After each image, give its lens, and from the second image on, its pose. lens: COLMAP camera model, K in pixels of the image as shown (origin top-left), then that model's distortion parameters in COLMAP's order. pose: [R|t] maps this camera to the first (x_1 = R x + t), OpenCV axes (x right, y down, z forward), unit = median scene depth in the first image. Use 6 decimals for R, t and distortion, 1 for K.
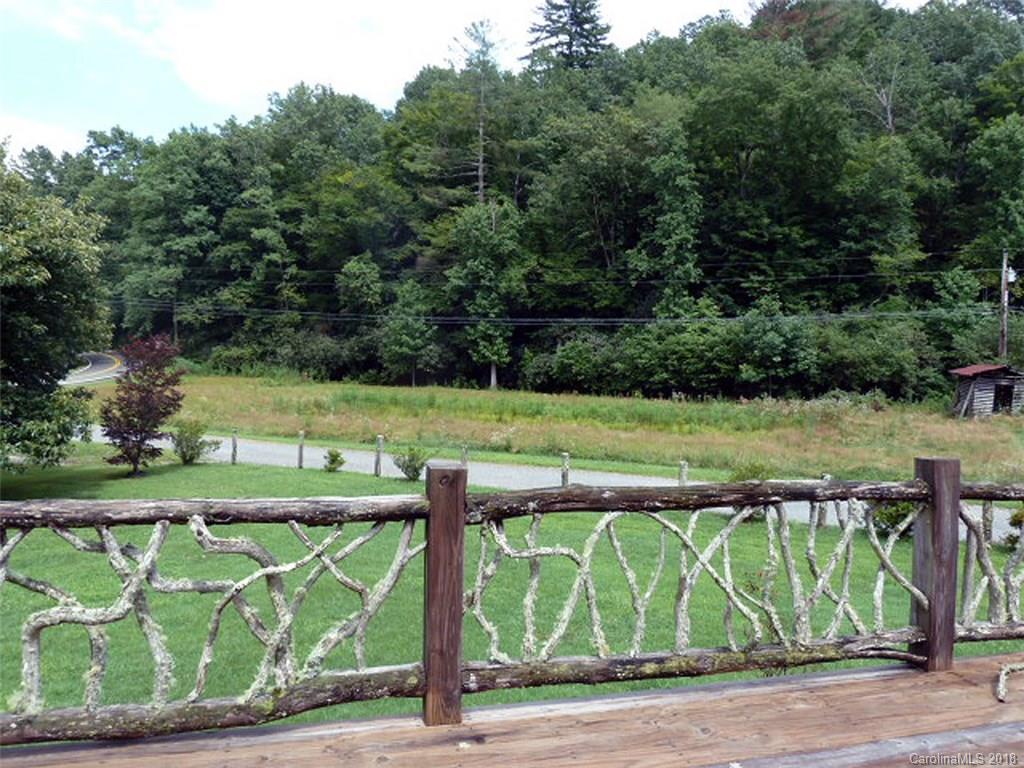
lens RADIAL K [[765.7, 0, 512.0], [0, 765.7, 384.0], [0, 0, 1]] dist [-0.033026, 0.002031]
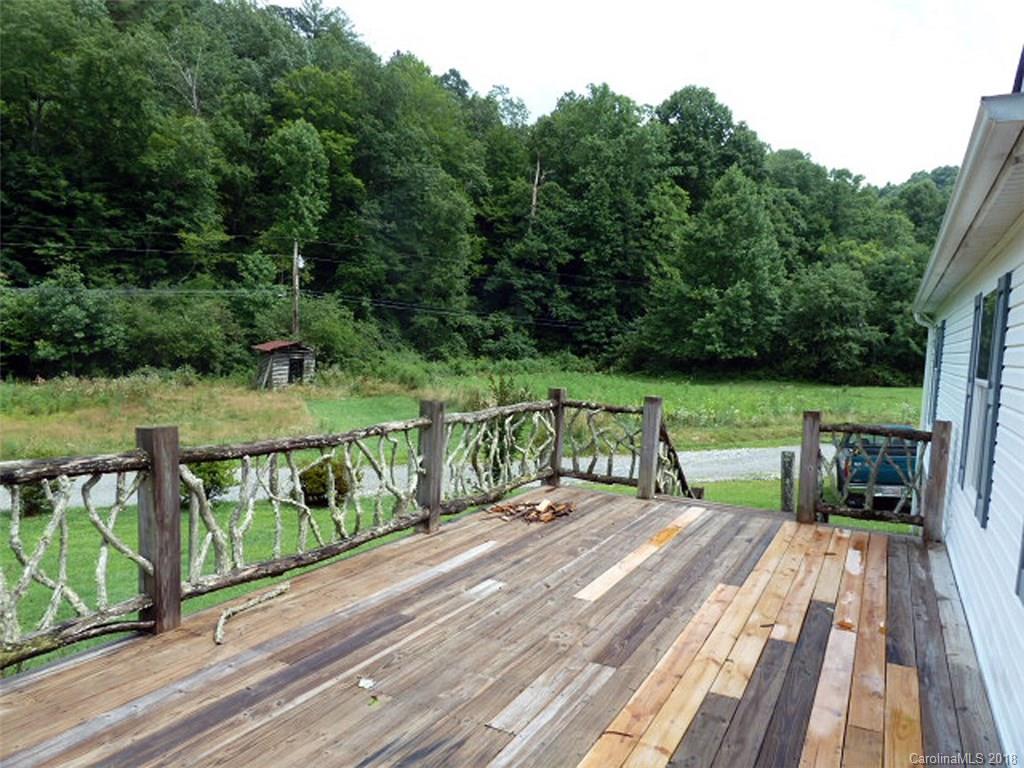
lens RADIAL K [[763.3, 0, 512.0], [0, 763.3, 384.0], [0, 0, 1]] dist [-0.027463, 0.000106]
pose [[0.664423, -0.040022, 0.746284, 0.007522], [0.017149, 0.999119, 0.038313, 0.000627], [-0.747160, -0.012658, 0.664524, -0.002431]]
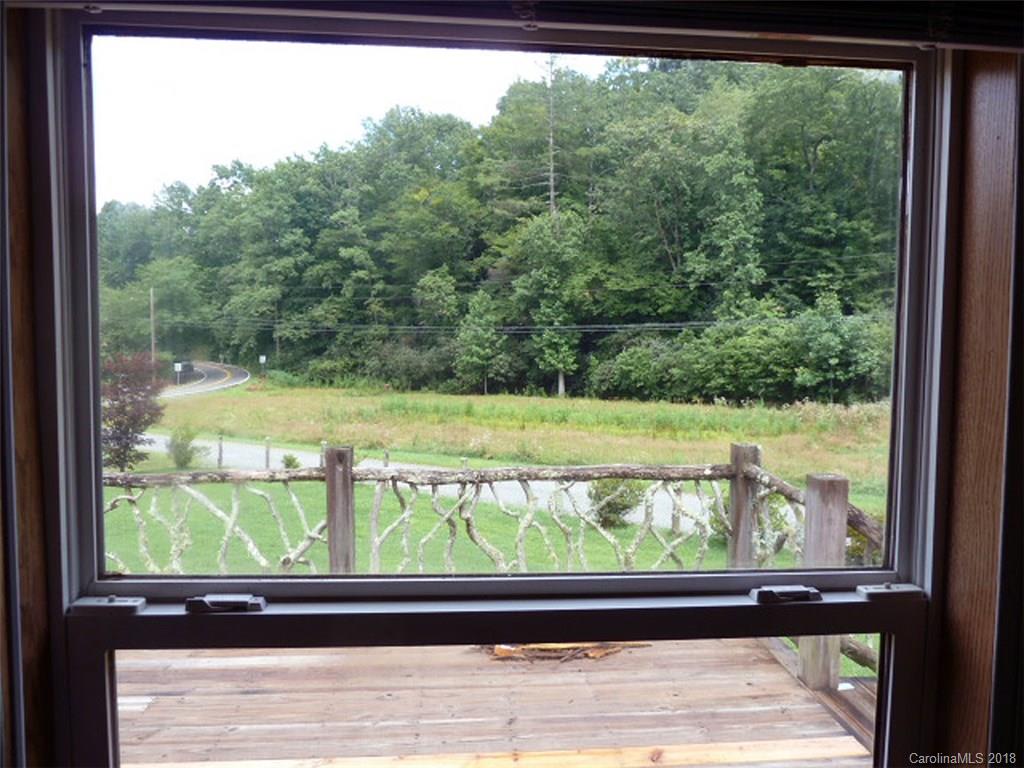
lens RADIAL K [[765.7, 0, 512.0], [0, 765.7, 384.0], [0, 0, 1]] dist [-0.033026, 0.002031]
pose [[0.983610, -0.015063, -0.179677, 0.108194], [0.013010, 0.999836, -0.012601, 0.001914], [0.179837, 0.010057, 0.983645, 0.001504]]
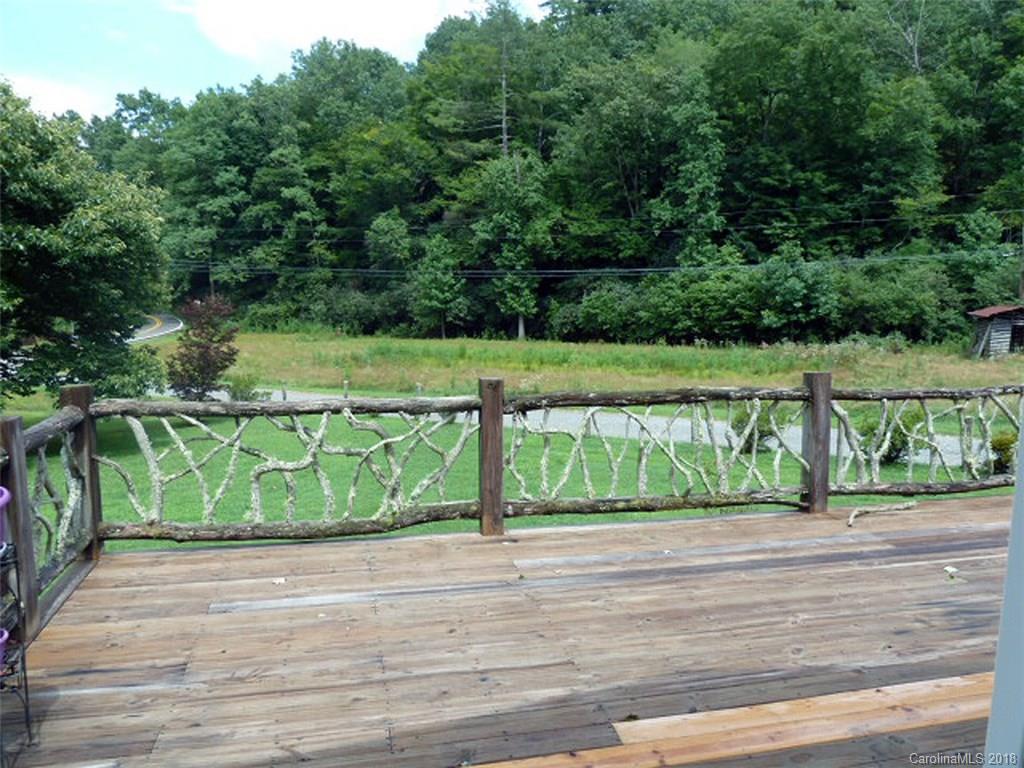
lens RADIAL K [[765.7, 0, 512.0], [0, 765.7, 384.0], [0, 0, 1]] dist [-0.033026, 0.002031]
pose [[0.999105, -0.018887, -0.037839, 0.001072], [0.021255, 0.997776, 0.063182, 0.000858], [0.036561, -0.063929, 0.997284, -0.033237]]
